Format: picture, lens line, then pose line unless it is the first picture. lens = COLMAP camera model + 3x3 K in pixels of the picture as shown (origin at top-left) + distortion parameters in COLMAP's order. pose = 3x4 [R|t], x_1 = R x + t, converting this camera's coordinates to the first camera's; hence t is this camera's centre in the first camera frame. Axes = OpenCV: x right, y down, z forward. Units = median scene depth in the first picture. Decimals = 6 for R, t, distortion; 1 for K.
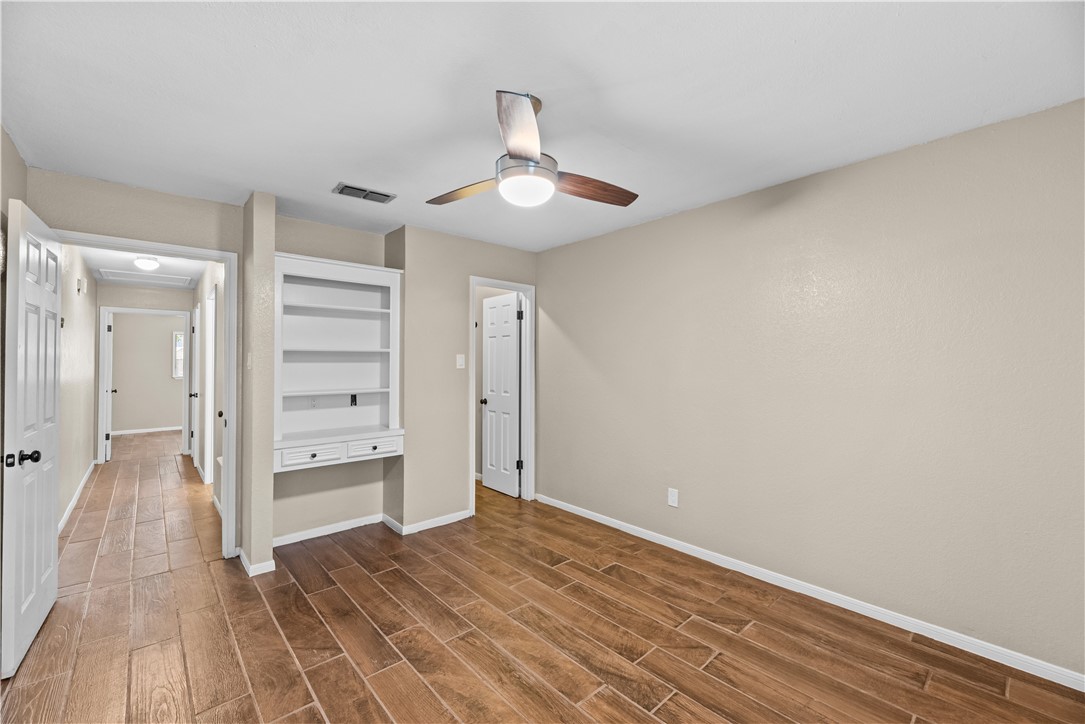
lens RADIAL K [[442.7, 0, 551.9], [0, 442.7, 359.3], [0, 0, 1]] dist [-0.002055, 0.000113]
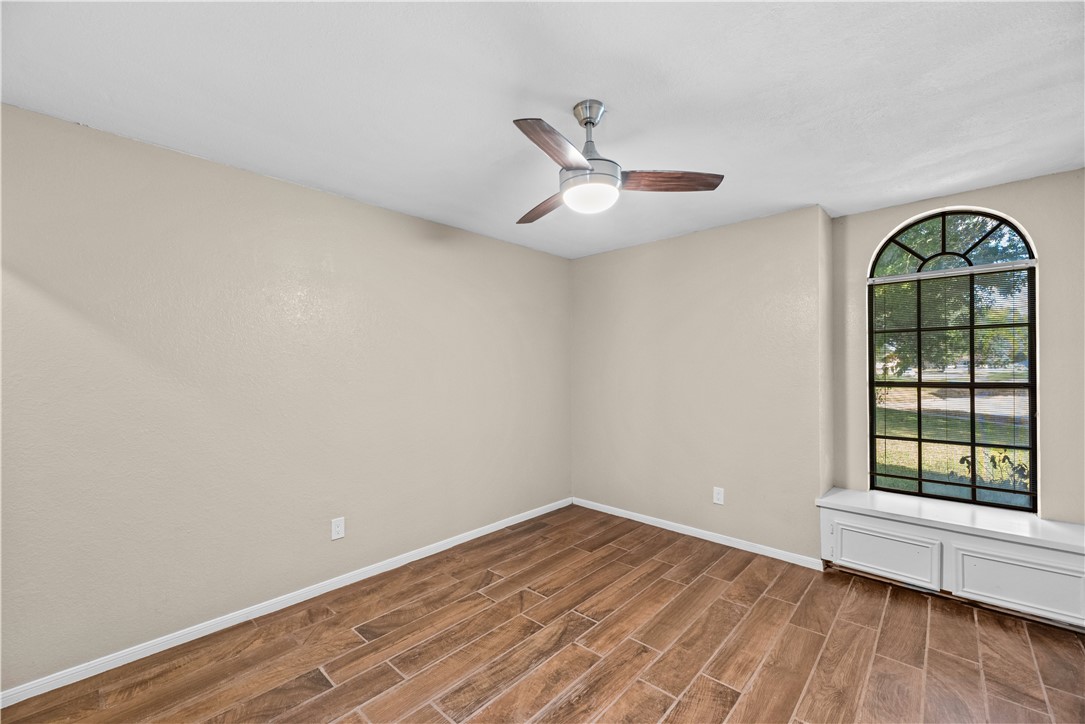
lens RADIAL K [[442.7, 0, 537.1], [0, 442.7, 363.2], [0, 0, 1]] dist [-0.002055, 0.000113]
pose [[-0.070649, 0.011123, 0.997439, -0.822998], [-0.001634, 0.999935, -0.011266, 0.007290], [-0.997500, -0.002426, -0.070627, 0.926414]]
